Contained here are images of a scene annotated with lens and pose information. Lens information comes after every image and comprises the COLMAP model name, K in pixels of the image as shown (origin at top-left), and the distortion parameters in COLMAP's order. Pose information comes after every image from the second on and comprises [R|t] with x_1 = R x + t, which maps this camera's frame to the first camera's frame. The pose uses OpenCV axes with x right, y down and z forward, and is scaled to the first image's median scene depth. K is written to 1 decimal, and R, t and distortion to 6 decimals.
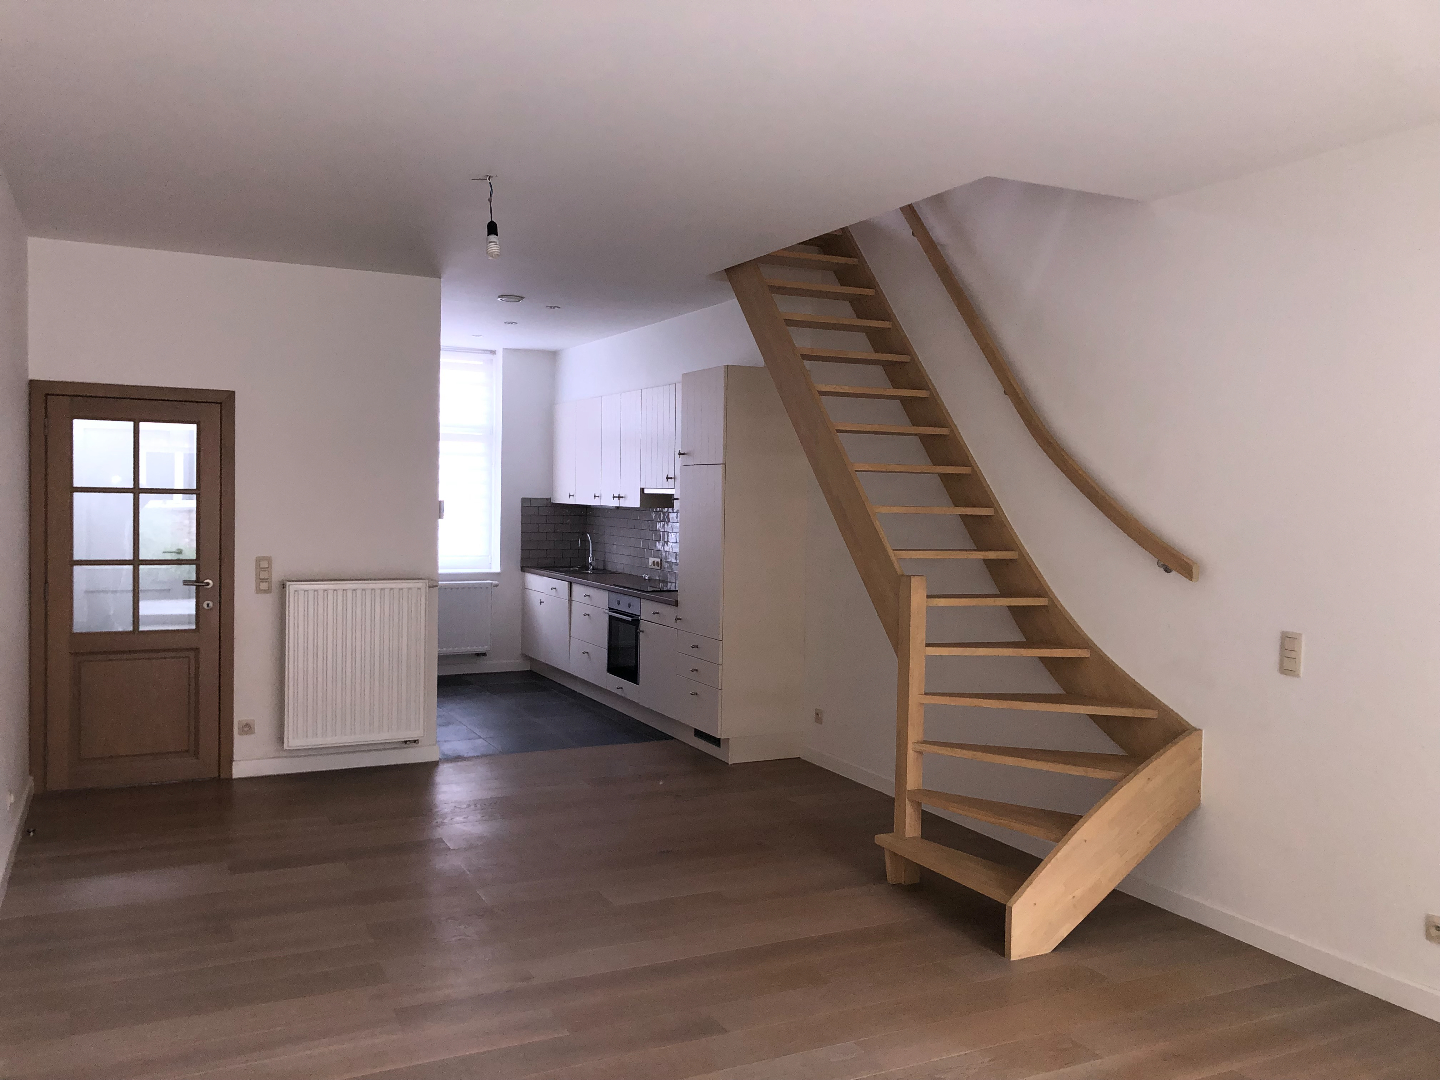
lens RADIAL K [[1172.2, 0, 722.1], [0, 1172.2, 537.2], [0, 0, 1]] dist [0.007121, -0.020382]
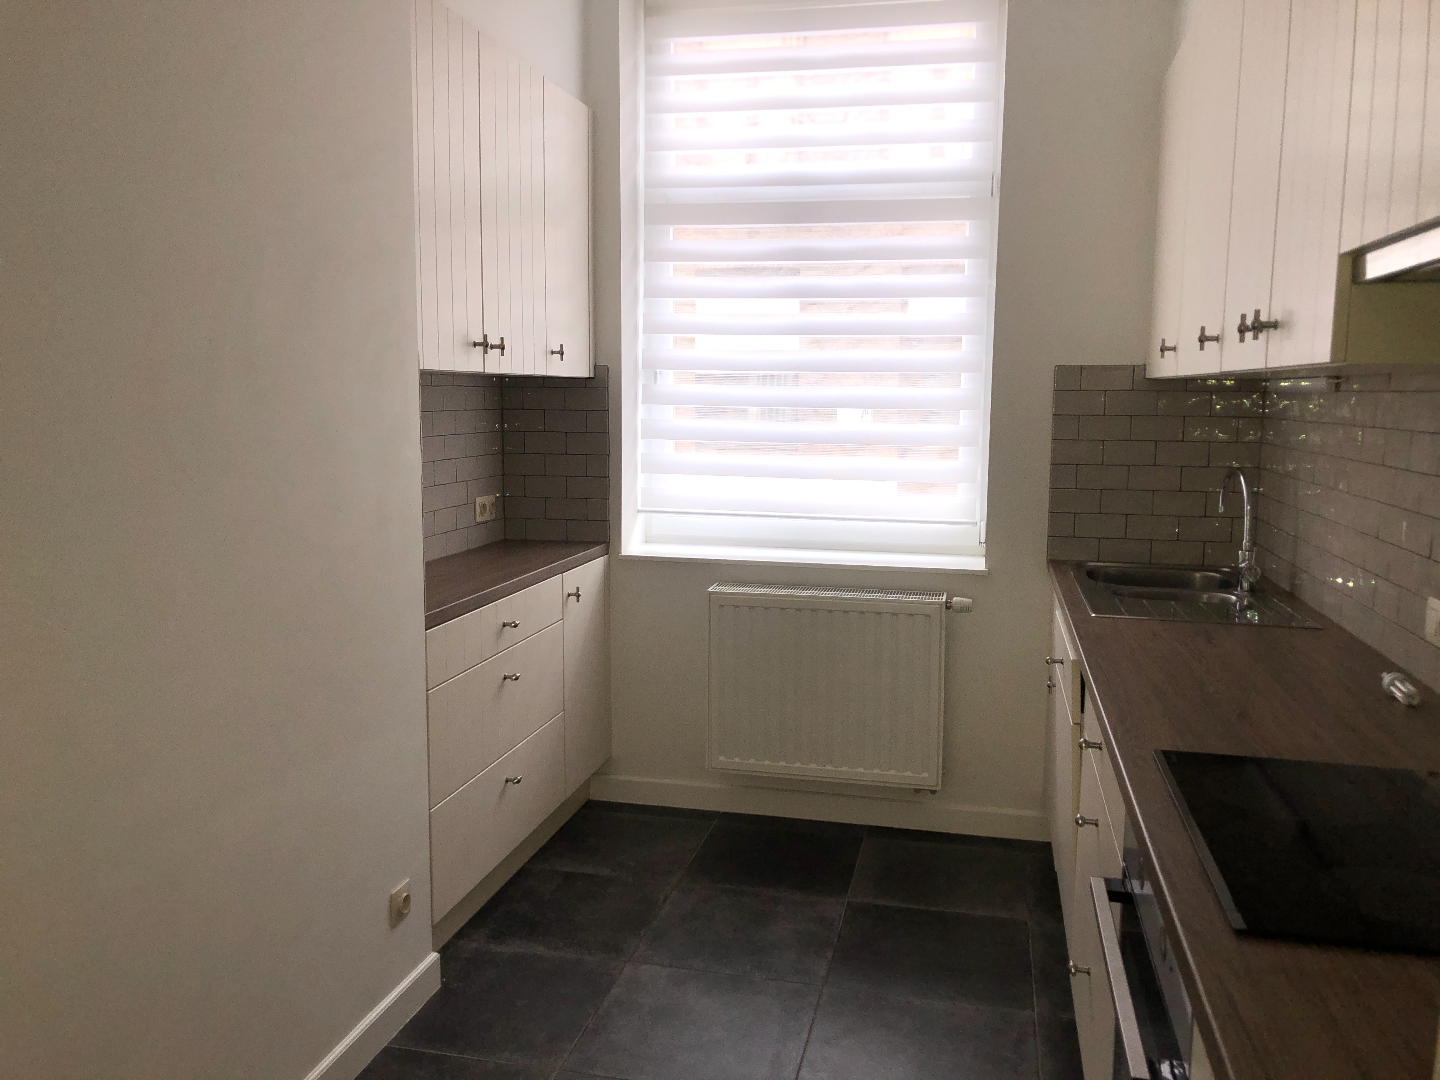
lens RADIAL K [[1172.2, 0, 719.5], [0, 1172.2, 540.3], [0, 0, 1]] dist [0.007121, -0.020382]
pose [[0.765242, 0.069681, -0.639960, -0.020547], [-0.019905, 0.996210, 0.084669, -0.009493], [0.643435, -0.052054, 0.763729, 0.687906]]
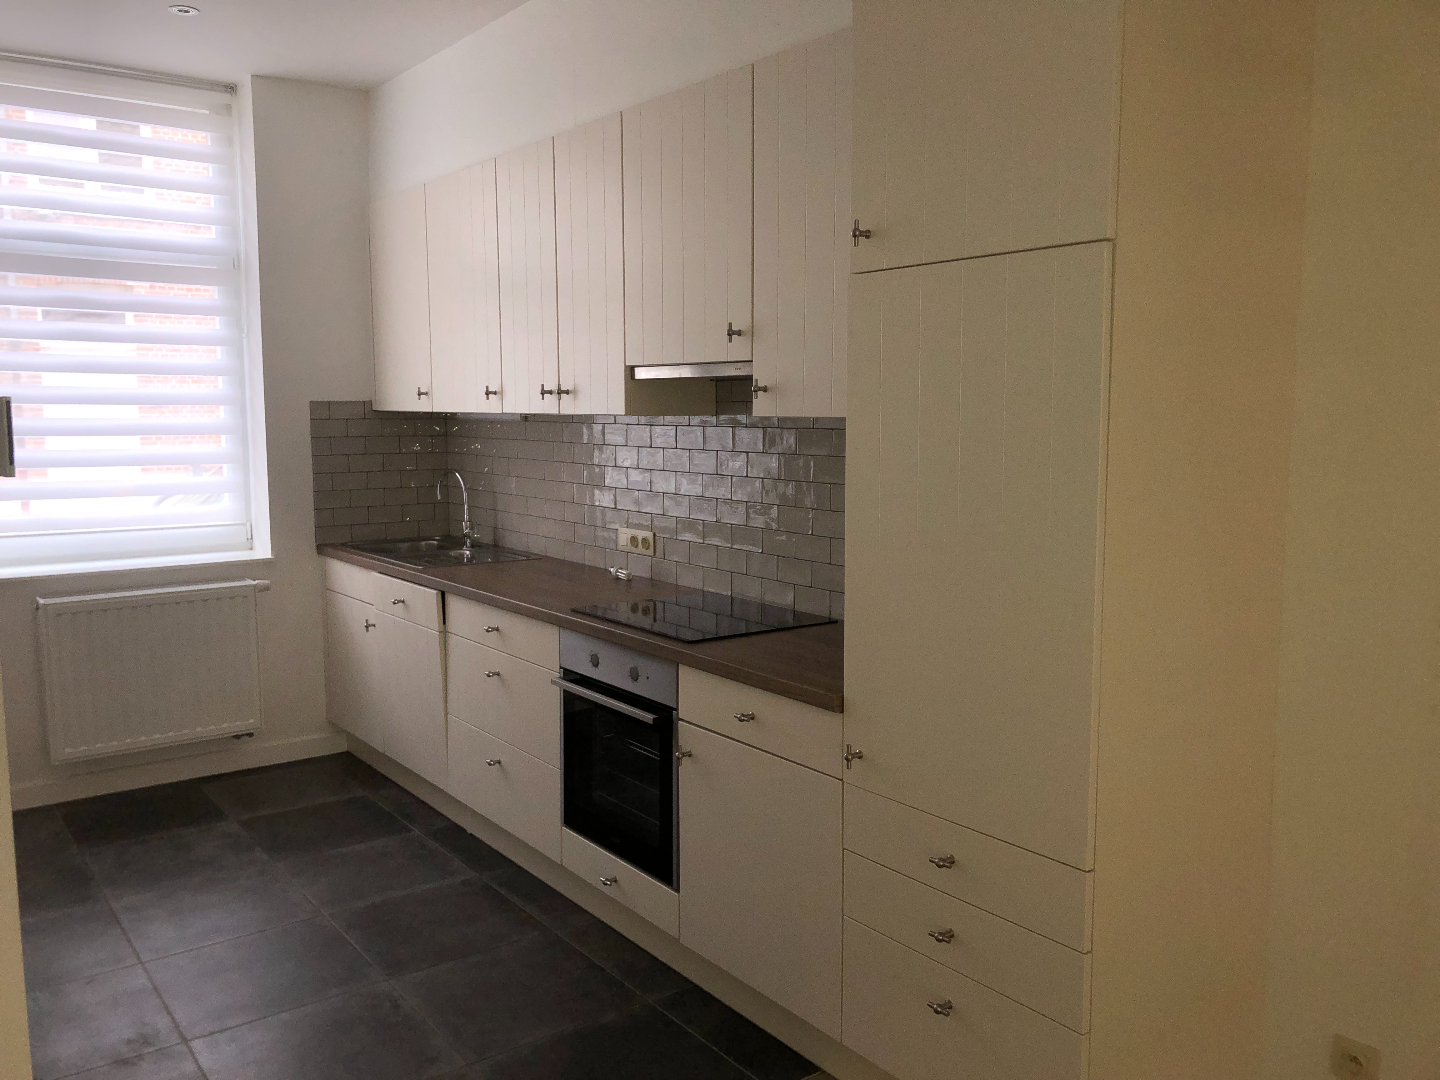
lens RADIAL K [[1172.2, 0, 718.9], [0, 1172.2, 545.0], [0, 0, 1]] dist [0.007121, -0.020382]
pose [[0.984408, -0.040010, 0.171291, -0.094775], [0.025566, 0.995992, 0.085713, -0.012493], [-0.174034, -0.079998, 0.981485, 0.515325]]
